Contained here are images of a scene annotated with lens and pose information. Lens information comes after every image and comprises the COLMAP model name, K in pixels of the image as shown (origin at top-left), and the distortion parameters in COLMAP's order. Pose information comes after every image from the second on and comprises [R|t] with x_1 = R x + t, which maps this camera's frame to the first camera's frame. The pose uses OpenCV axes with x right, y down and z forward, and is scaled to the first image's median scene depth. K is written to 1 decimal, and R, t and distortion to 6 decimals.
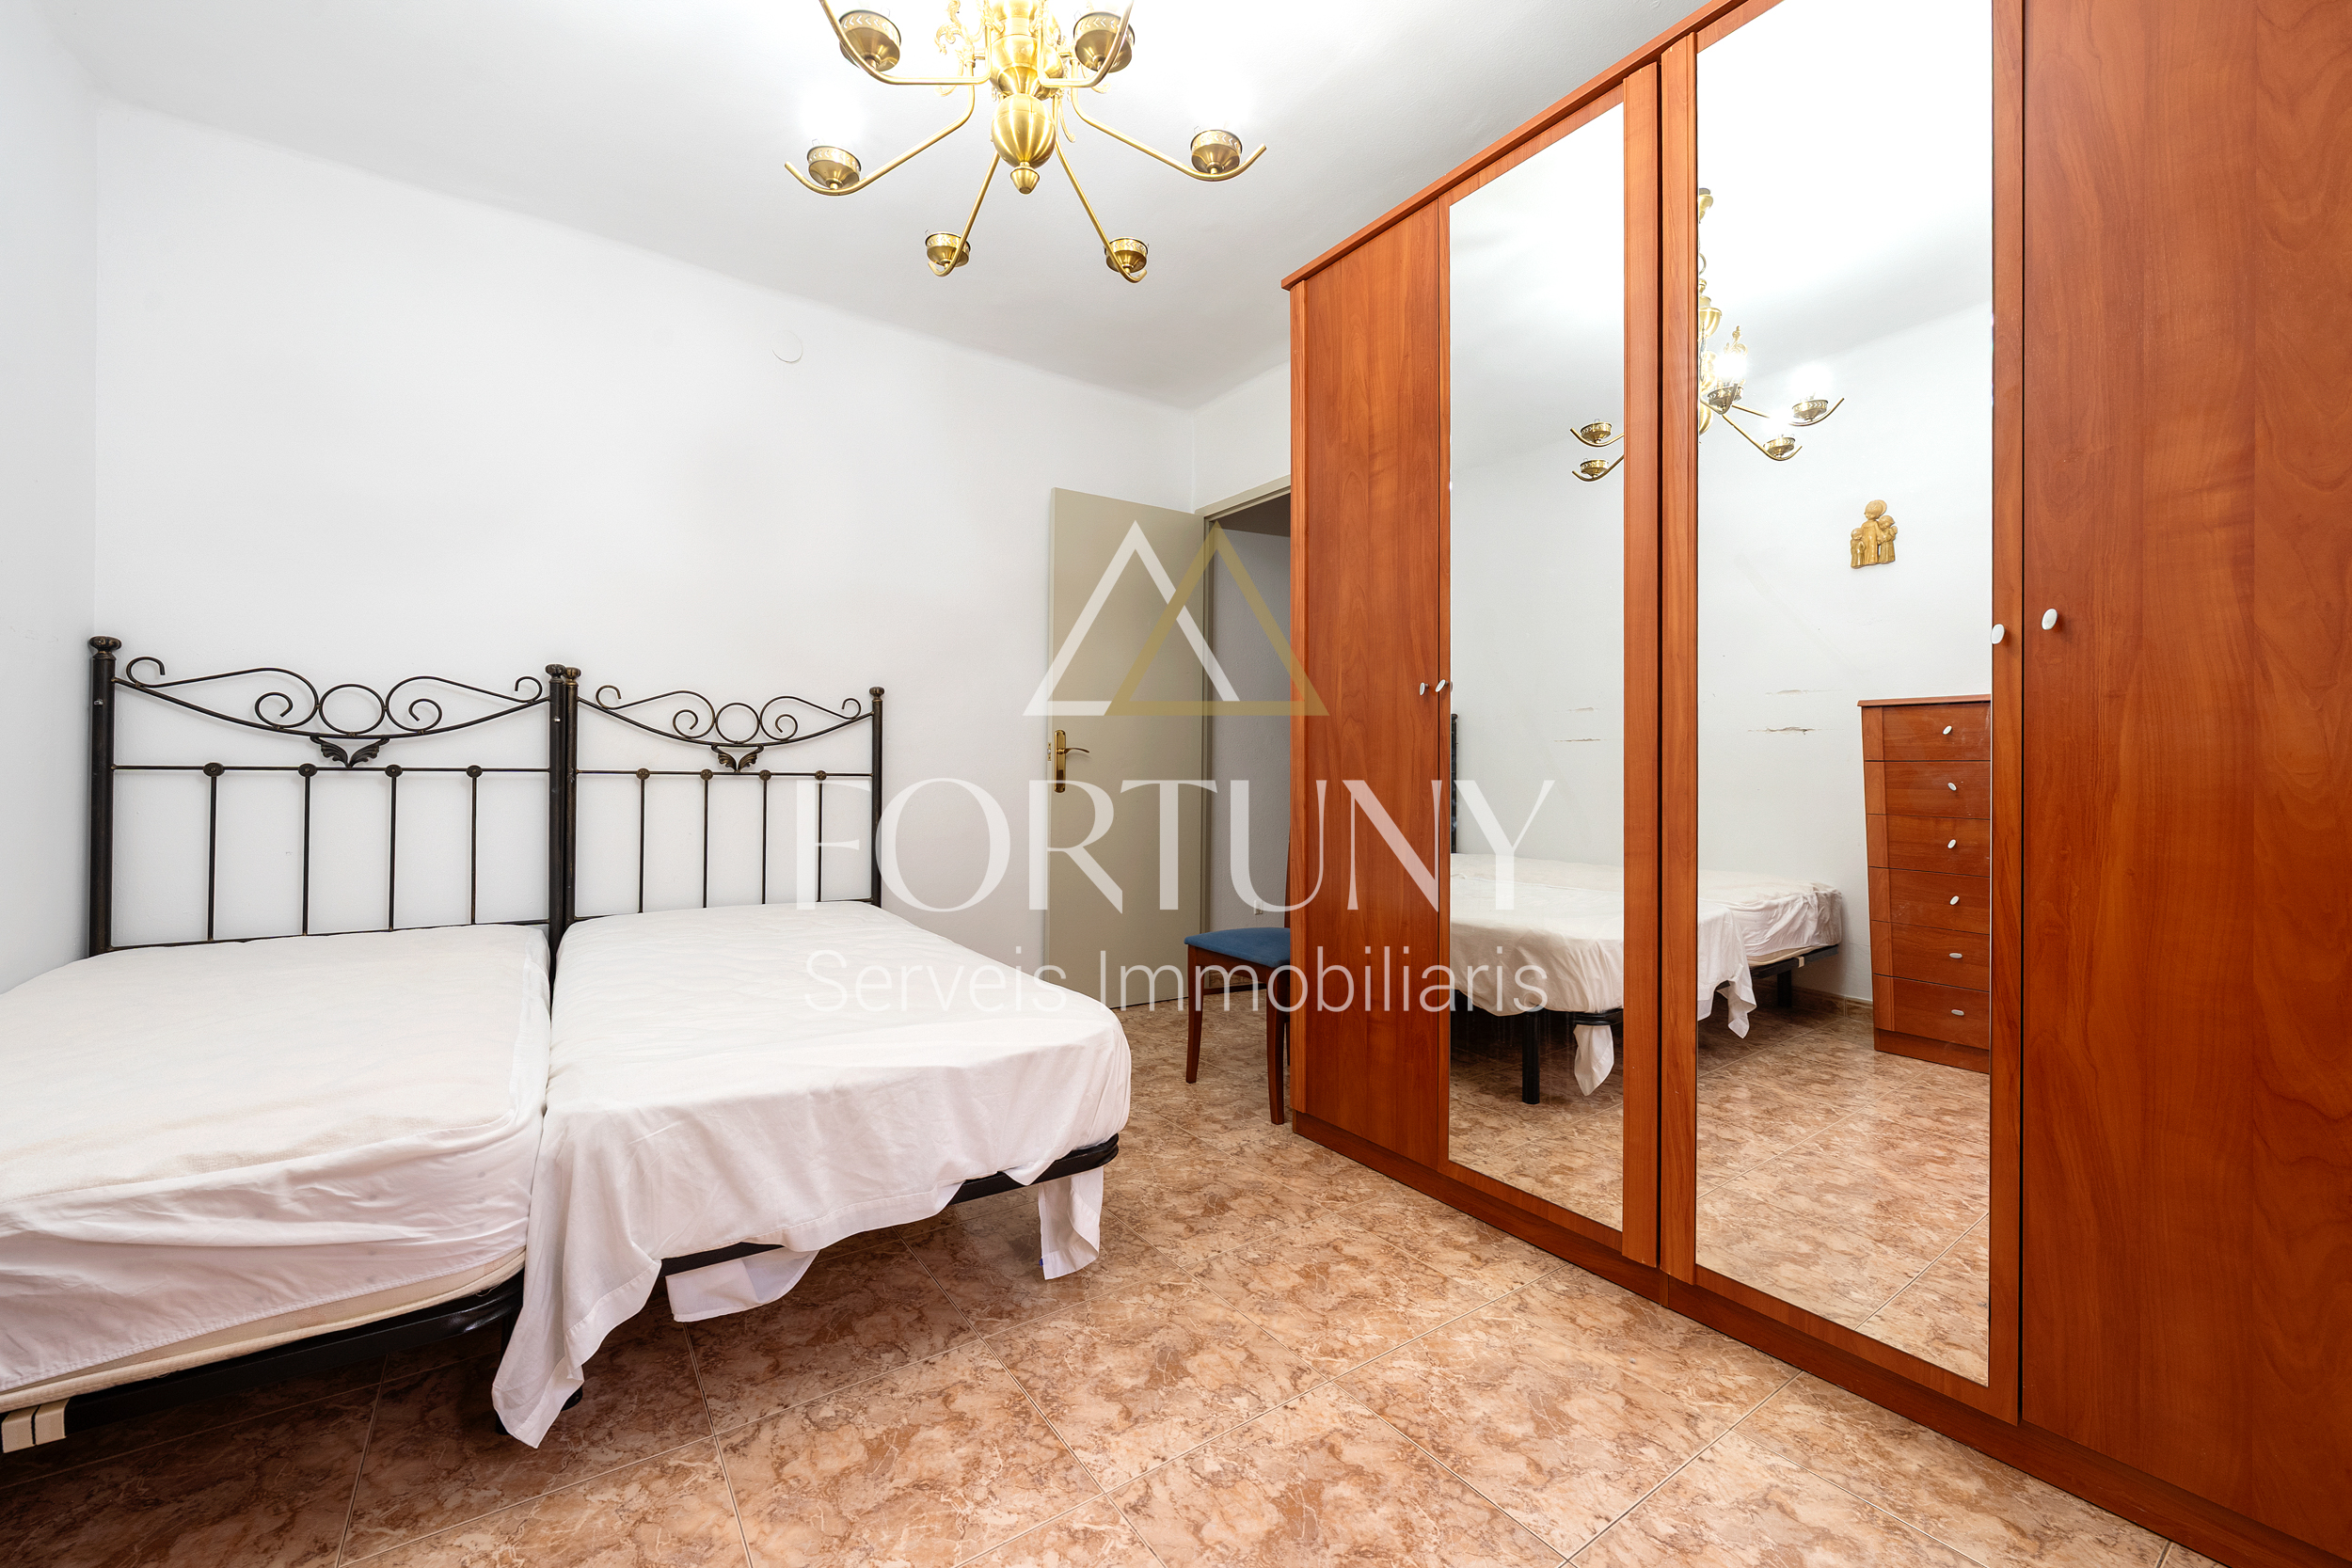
lens RADIAL K [[932.8, 0, 1173.2], [0, 932.8, 715.9], [0, 0, 1]] dist [0.054397, -0.022511]
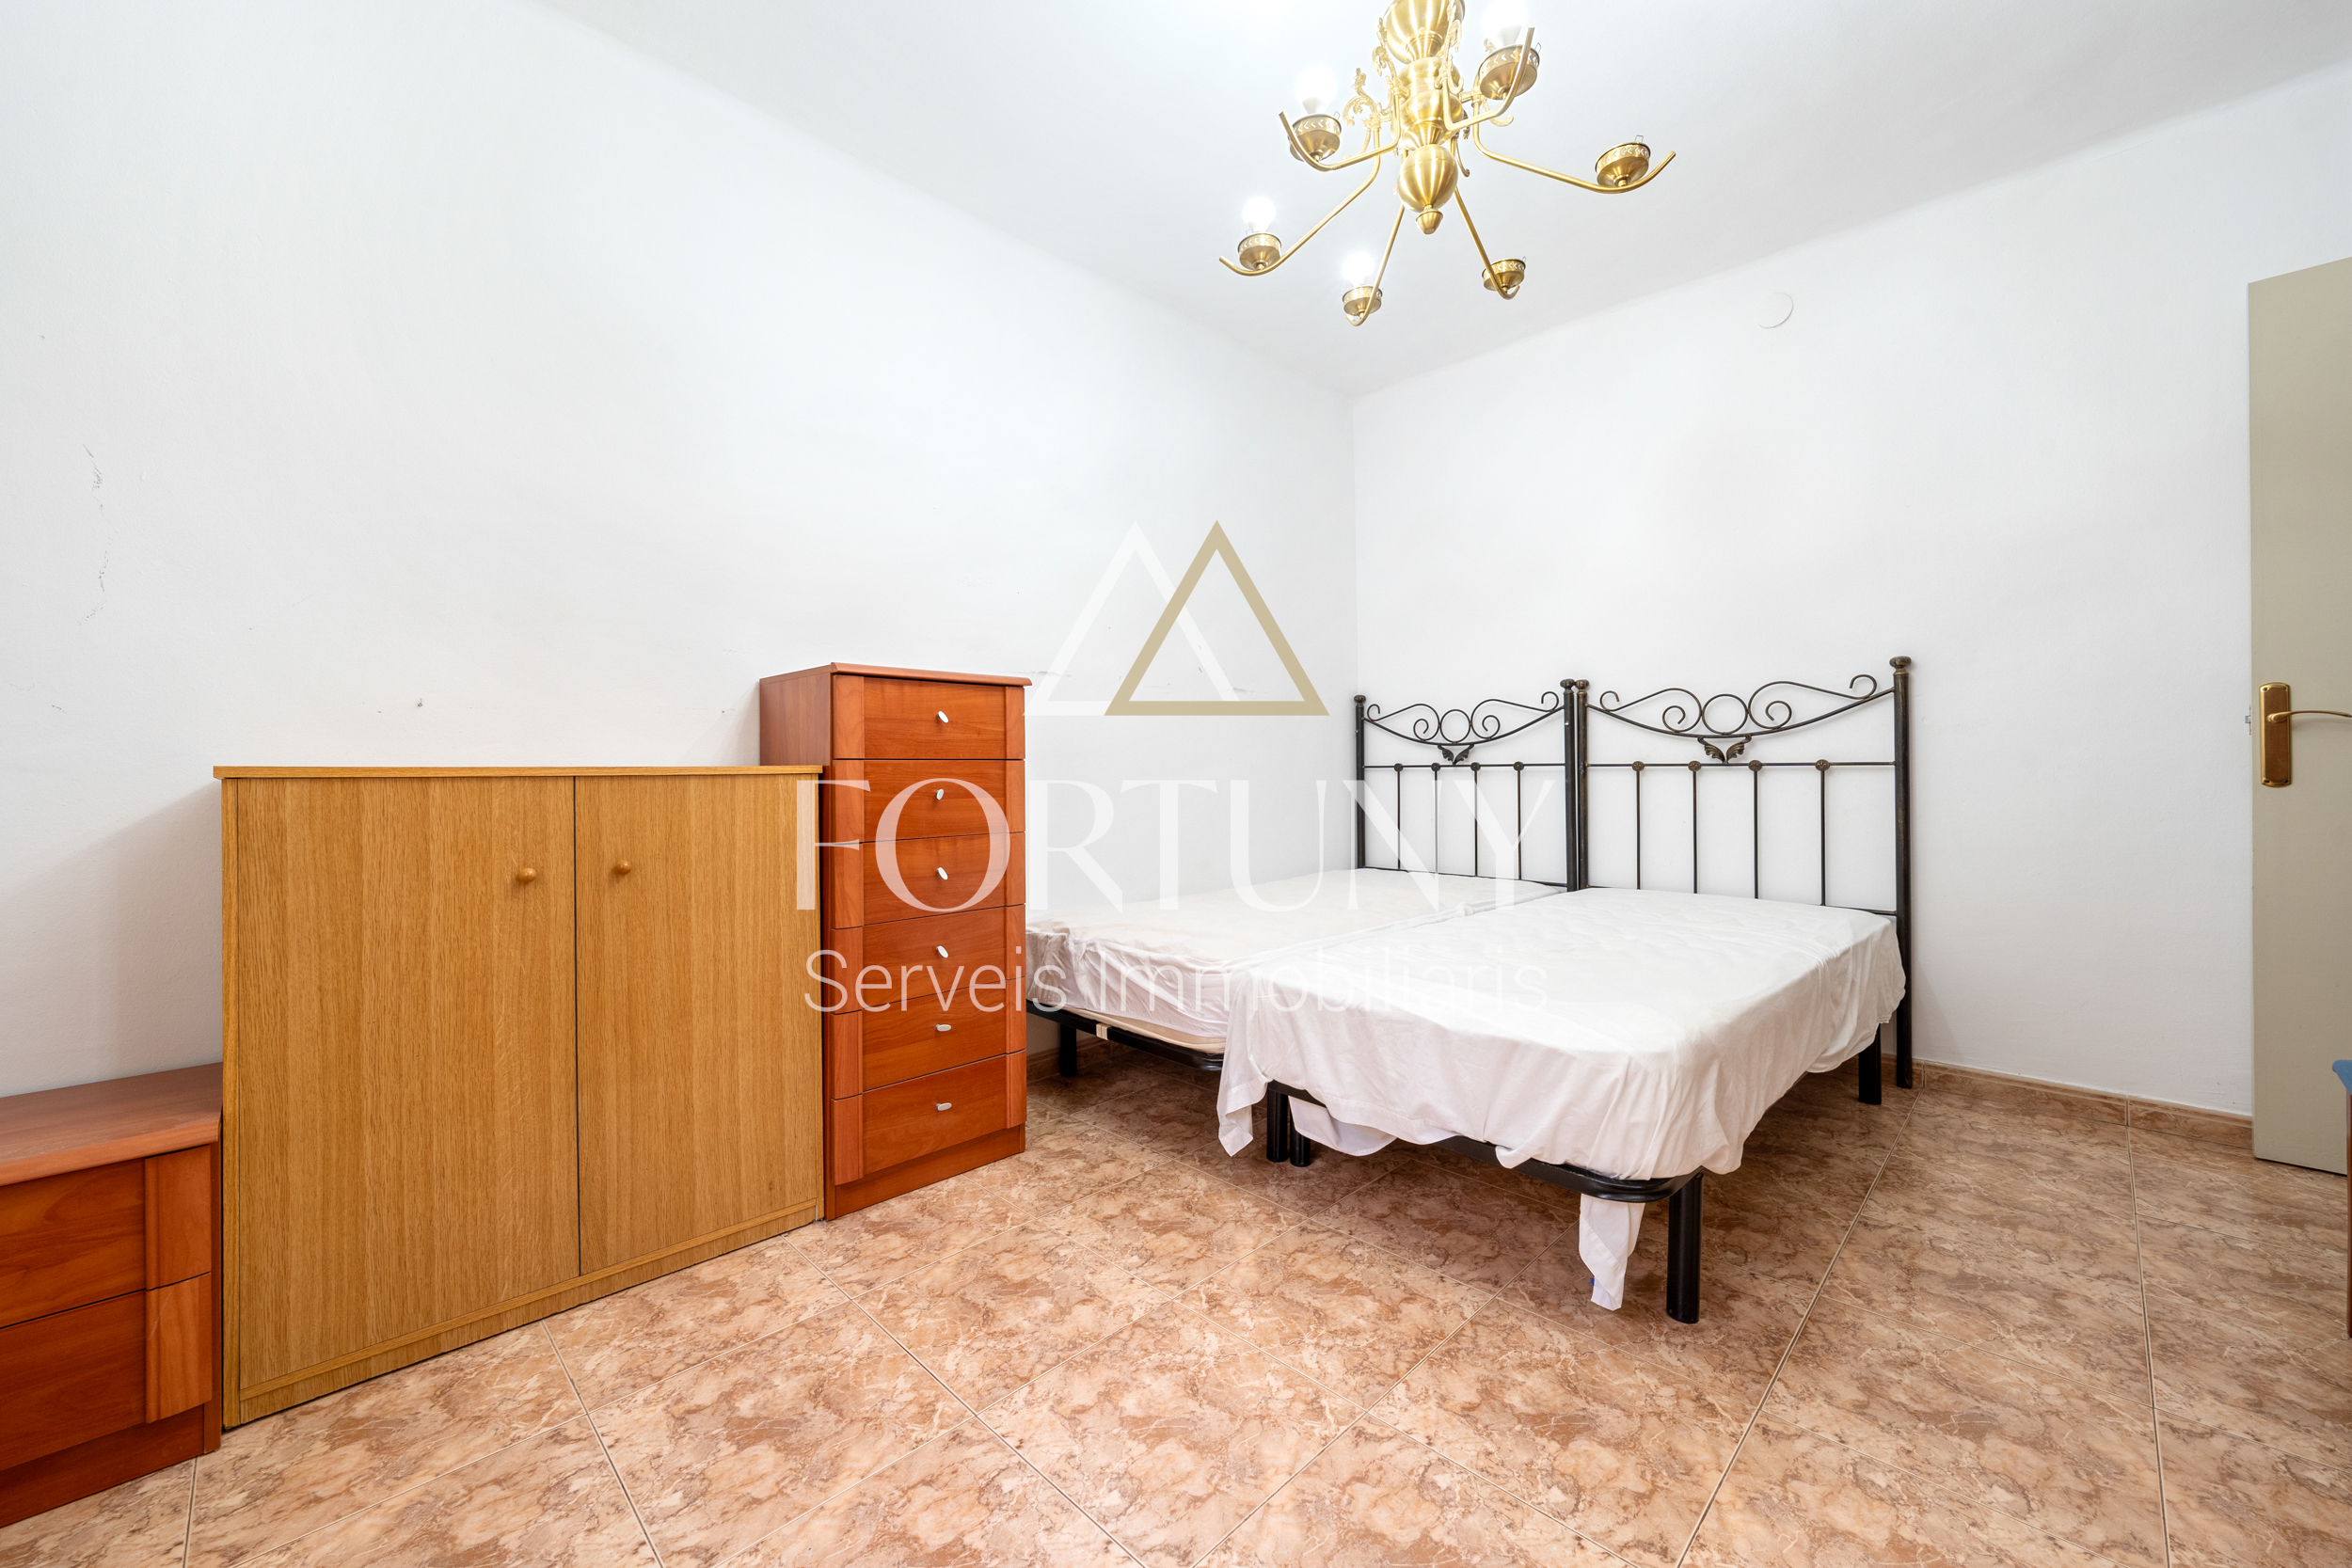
lens RADIAL K [[929.0, 0, 1191.1], [0, 929.0, 760.1], [0, 0, 1]] dist [-0.000181, 0.000701]
pose [[0.179318, -0.021552, -0.983555, 0.439404], [0.074286, 0.997202, -0.008308, 0.024777], [0.980983, -0.071575, 0.180417, 0.301145]]
